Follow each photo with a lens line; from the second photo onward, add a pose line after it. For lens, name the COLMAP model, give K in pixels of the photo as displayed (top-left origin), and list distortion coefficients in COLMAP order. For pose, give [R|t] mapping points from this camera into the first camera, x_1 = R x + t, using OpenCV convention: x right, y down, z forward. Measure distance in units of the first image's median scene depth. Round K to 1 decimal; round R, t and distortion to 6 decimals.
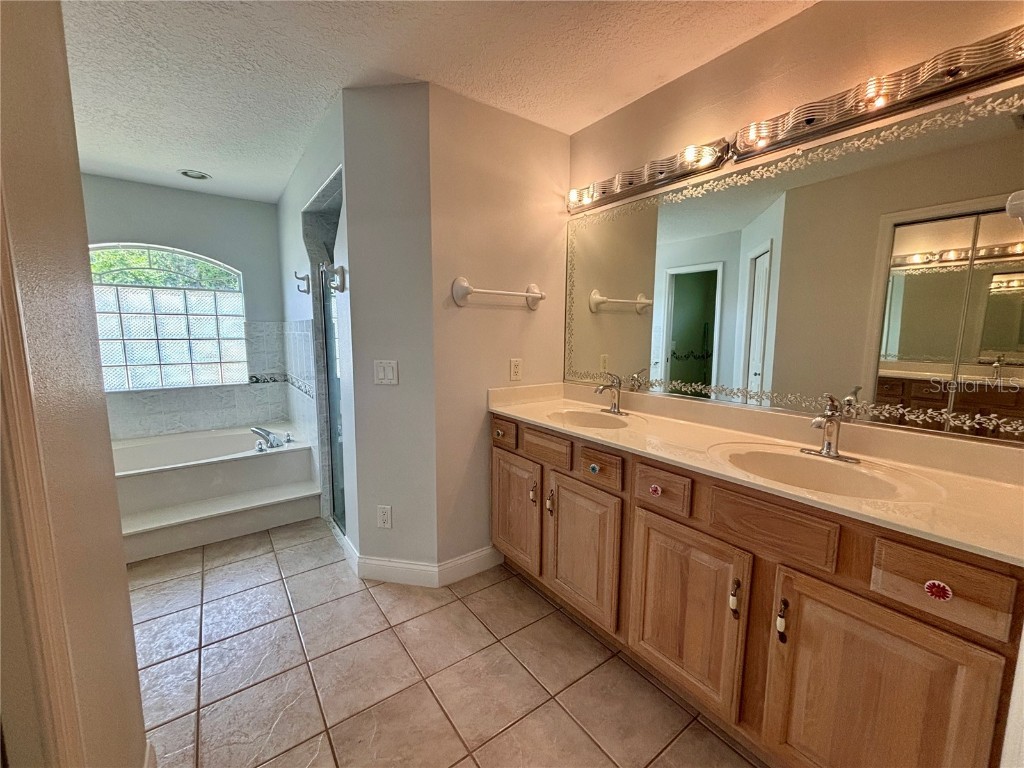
lens RADIAL K [[413.8, 0, 512.0], [0, 413.8, 384.0], [0, 0, 1]] dist [-0.002698, -0.000071]
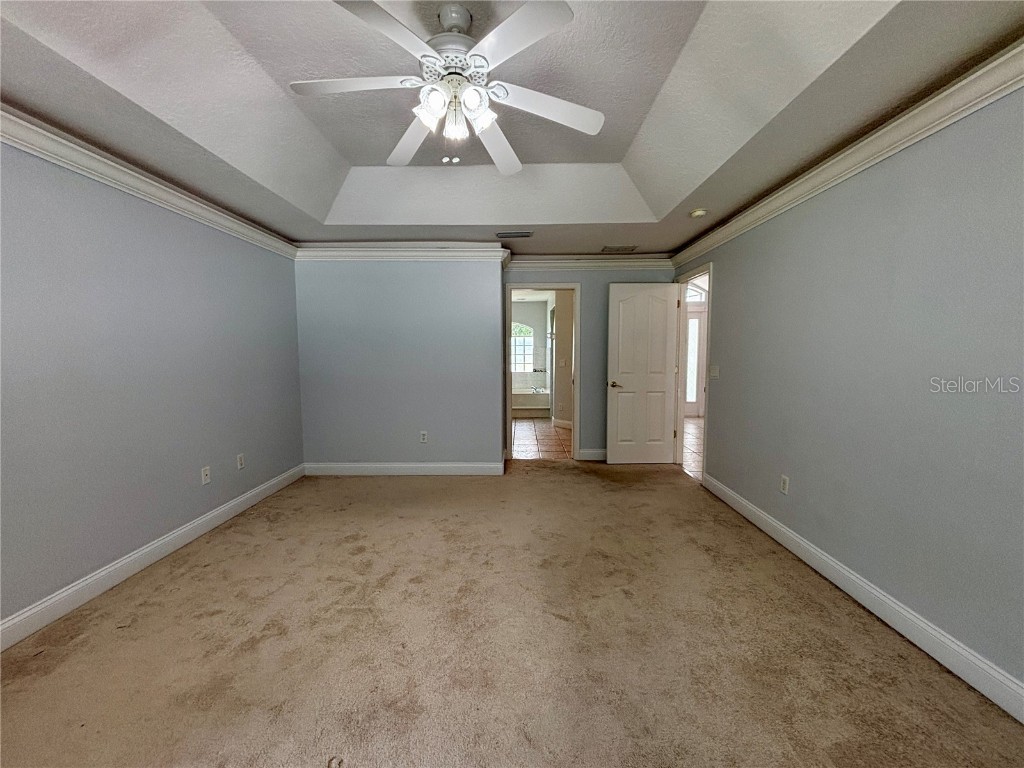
lens RADIAL K [[413.8, 0, 512.0], [0, 413.8, 384.0], [0, 0, 1]] dist [-0.002698, -0.000071]
pose [[0.797619, 0.042949, -0.601631, 0.263000], [-0.070784, 0.997234, -0.022652, 0.045961], [0.598994, 0.060654, 0.798453, -0.365677]]
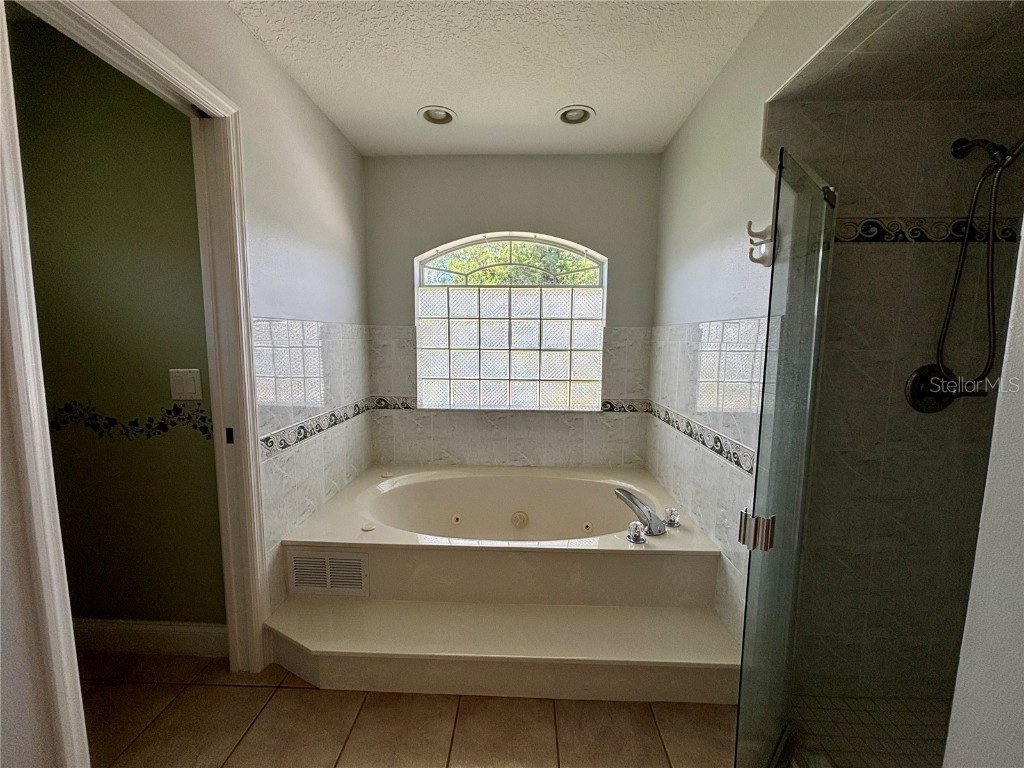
lens RADIAL K [[413.8, 0, 512.0], [0, 413.8, 384.0], [0, 0, 1]] dist [-0.002698, -0.000071]
pose [[0.787220, 0.068219, -0.612888, -0.104267], [-0.080566, 0.996721, 0.007460, -0.013882], [0.611387, 0.043505, 0.790135, 0.106691]]
